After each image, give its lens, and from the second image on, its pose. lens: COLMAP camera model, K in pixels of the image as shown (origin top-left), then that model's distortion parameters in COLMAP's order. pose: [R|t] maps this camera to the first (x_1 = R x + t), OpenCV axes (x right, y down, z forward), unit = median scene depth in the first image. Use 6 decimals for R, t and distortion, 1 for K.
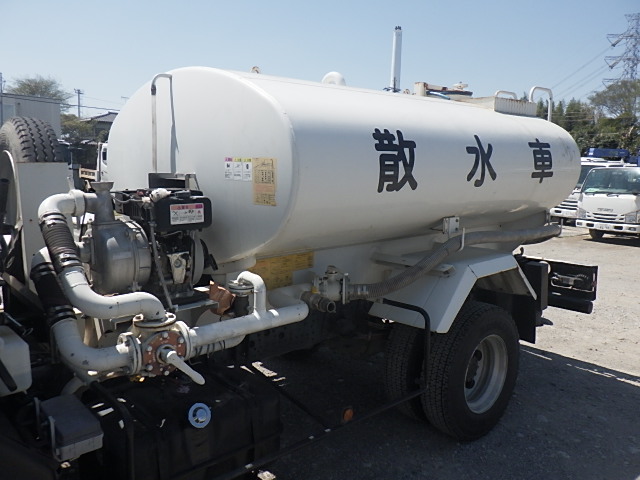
lens RADIAL K [[524.7, 0, 319.8], [0, 524.7, 228.5], [0, 0, 1]] dist [-0.004903, 0.003033]
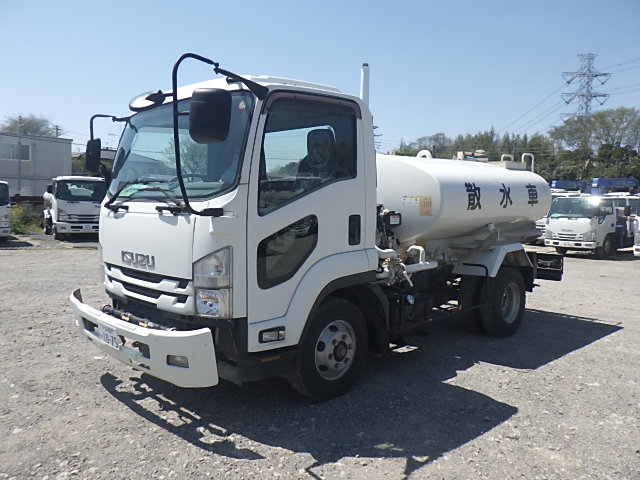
lens RADIAL K [[524.7, 0, 319.8], [0, 524.7, 228.5], [0, 0, 1]] dist [-0.004903, 0.003033]
pose [[0.998307, -0.014021, 0.056448, -0.447208], [0.017406, 0.998051, -0.059934, 0.091338], [-0.055497, 0.060815, 0.996605, -0.829035]]
